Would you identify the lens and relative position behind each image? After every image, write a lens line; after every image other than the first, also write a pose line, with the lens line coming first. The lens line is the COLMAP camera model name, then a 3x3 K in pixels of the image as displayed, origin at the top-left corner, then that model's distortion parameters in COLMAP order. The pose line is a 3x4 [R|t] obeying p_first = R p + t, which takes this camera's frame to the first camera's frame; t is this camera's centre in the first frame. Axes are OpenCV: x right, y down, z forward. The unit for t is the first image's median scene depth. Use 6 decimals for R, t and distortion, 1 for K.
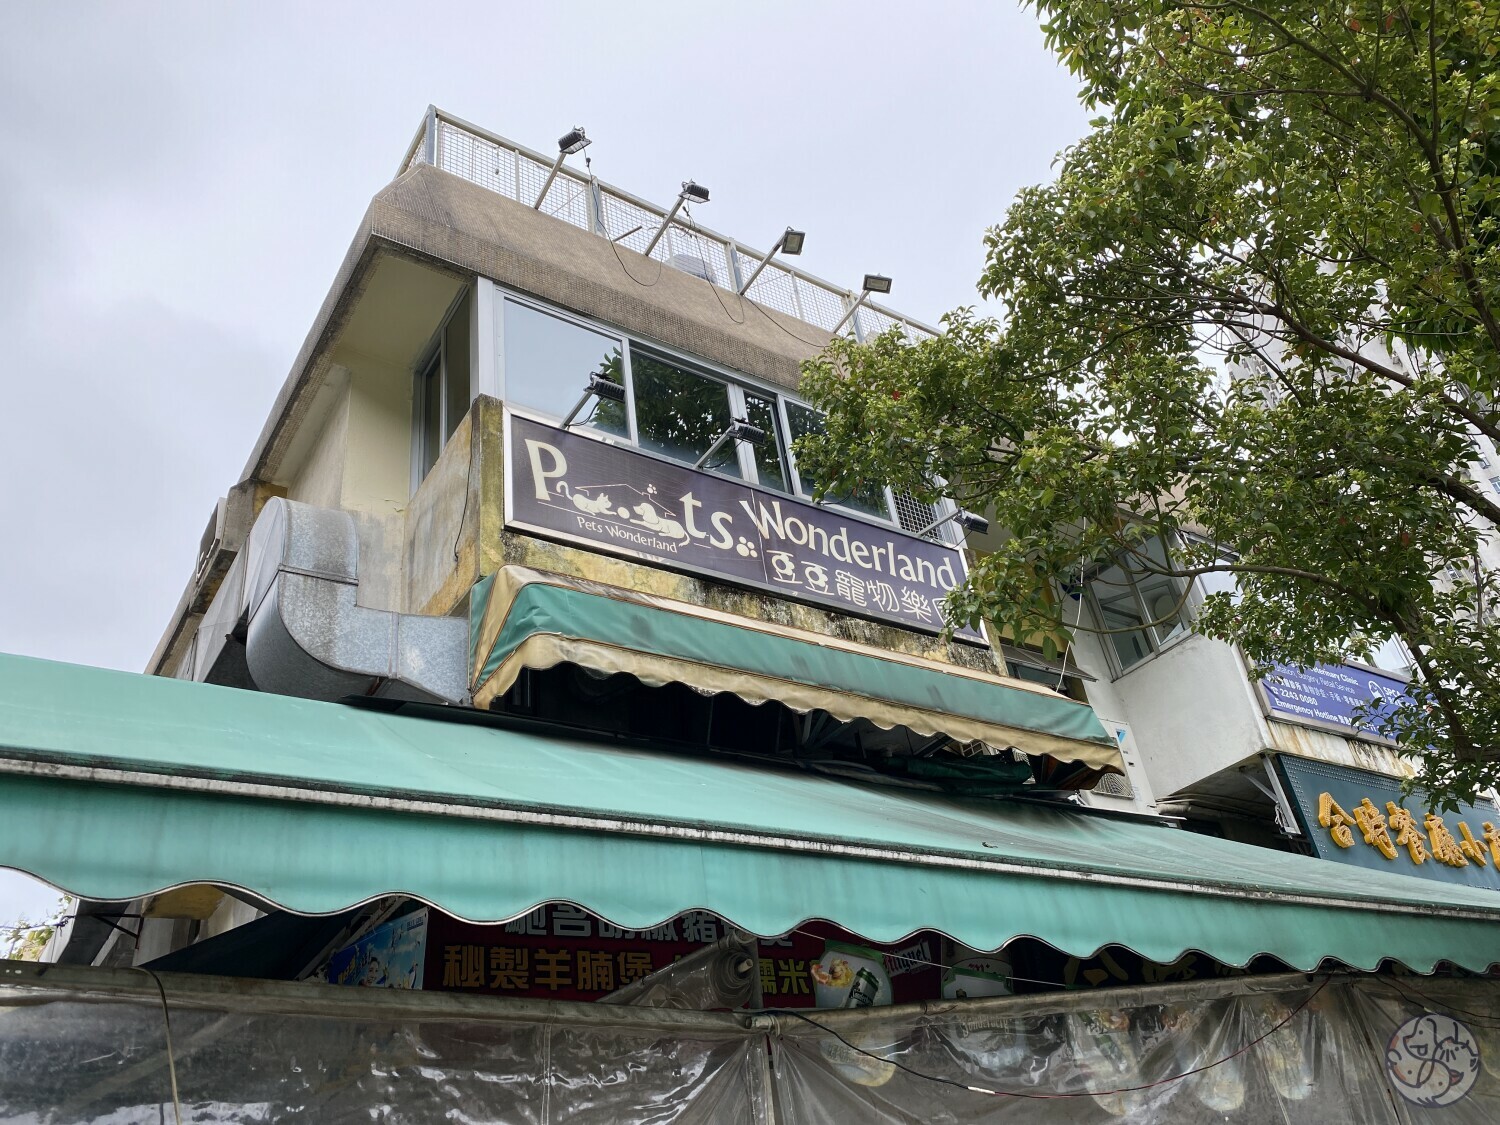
lens RADIAL K [[1143.9, 0, 756.3], [0, 1143.9, 556.8], [0, 0, 1]] dist [0.070614, -0.117958]
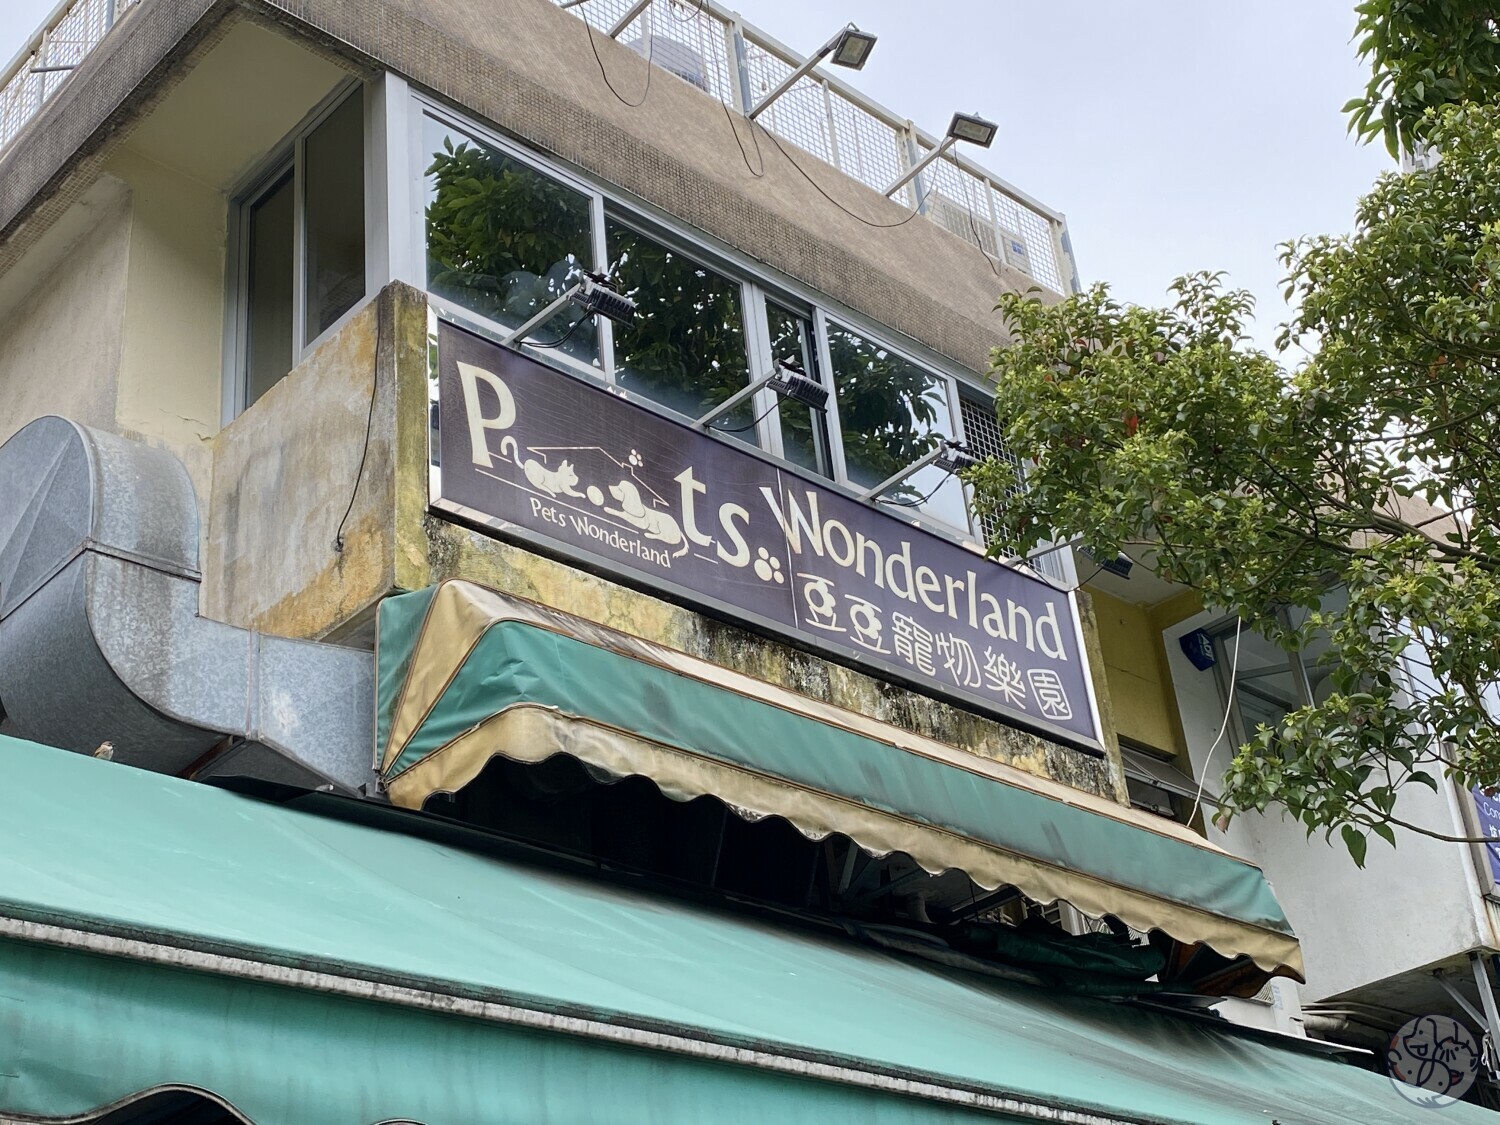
lens RADIAL K [[2057.2, 0, 750.0], [0, 2057.2, 562.5], [0, 0, 1]] dist [0.075892, 0.003356]
pose [[0.987310, 0.114472, 0.110065, -0.151392], [-0.119034, 0.992245, 0.035785, -0.052129], [-0.105115, -0.048433, 0.993280, -0.119139]]
